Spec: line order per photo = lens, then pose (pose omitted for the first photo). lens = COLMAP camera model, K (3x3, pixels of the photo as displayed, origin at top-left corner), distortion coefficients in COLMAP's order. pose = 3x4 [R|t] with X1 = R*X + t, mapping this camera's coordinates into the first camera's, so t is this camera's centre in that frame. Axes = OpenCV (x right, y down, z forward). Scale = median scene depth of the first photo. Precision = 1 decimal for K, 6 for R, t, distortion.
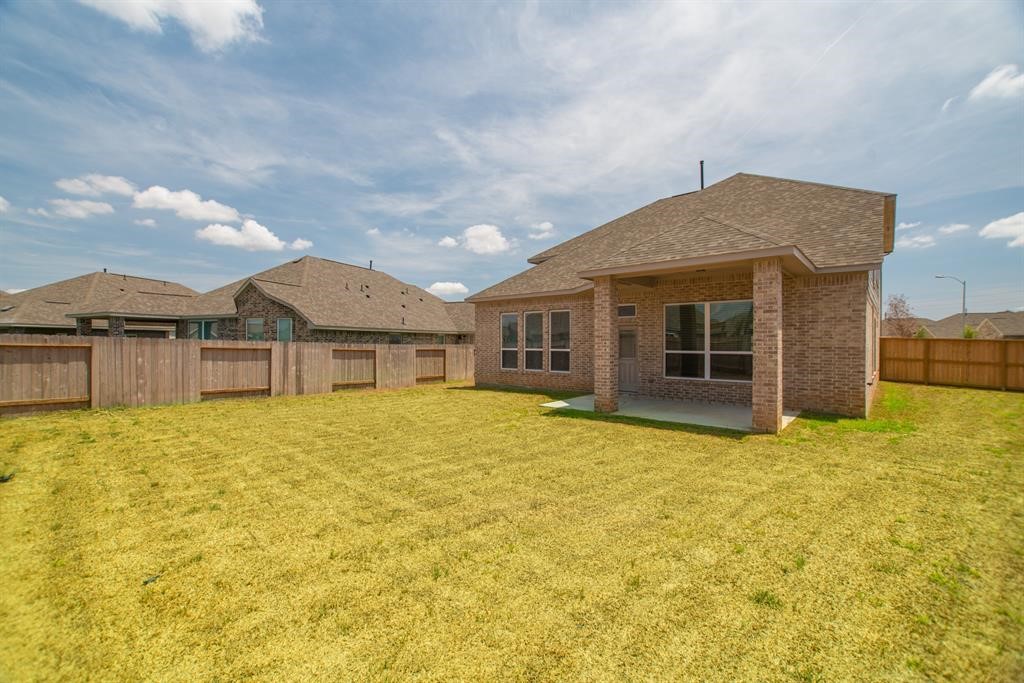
lens RADIAL K [[436.3, 0, 513.3], [0, 436.3, 346.2], [0, 0, 1]] dist [-0.012325, 0.007201]
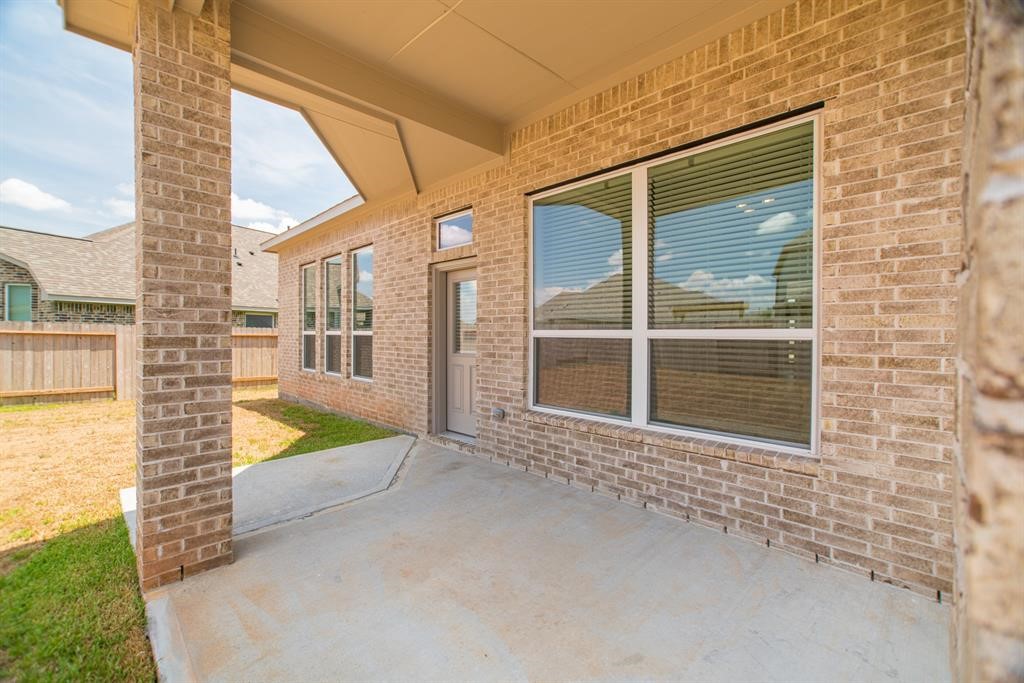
lens RADIAL K [[436.3, 0, 507.2], [0, 436.3, 339.4], [0, 0, 1]] dist [-0.012325, 0.007201]
pose [[0.997639, 0.005500, -0.068451, 0.249451], [-0.005336, 0.999982, 0.002573, 0.011473], [0.068463, -0.002201, 0.997651, 0.461468]]
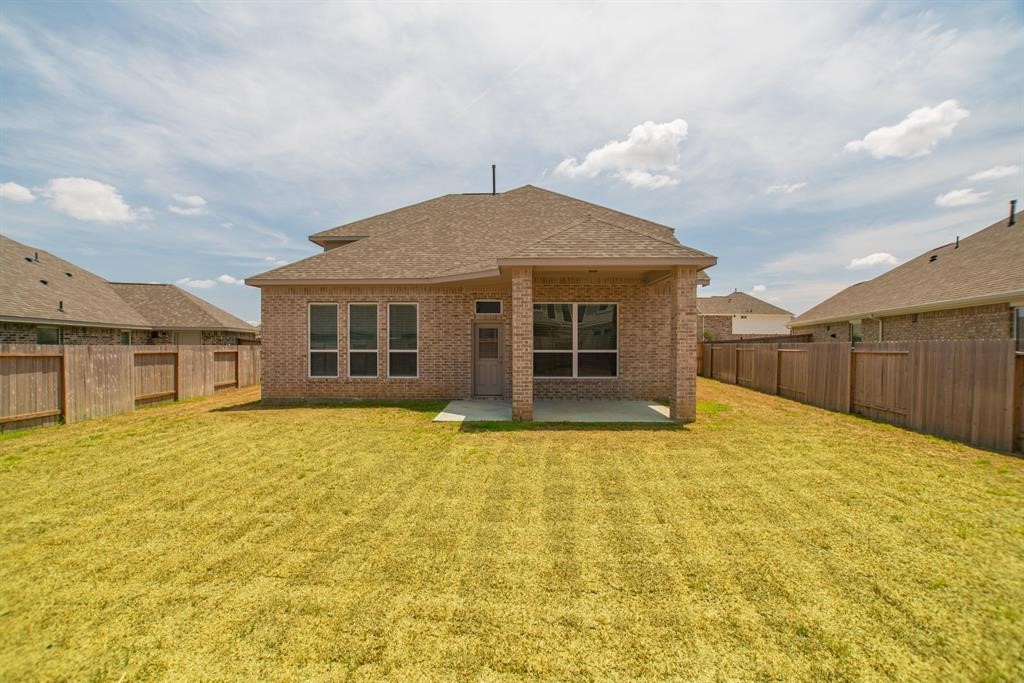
lens RADIAL K [[436.3, 0, 492.4], [0, 436.3, 356.5], [0, 0, 1]] dist [-0.012325, 0.007201]
pose [[0.766760, -0.019359, 0.641641, -0.249469], [0.005769, 0.999713, 0.023270, 0.000666], [-0.641907, -0.014141, 0.766652, 0.218336]]
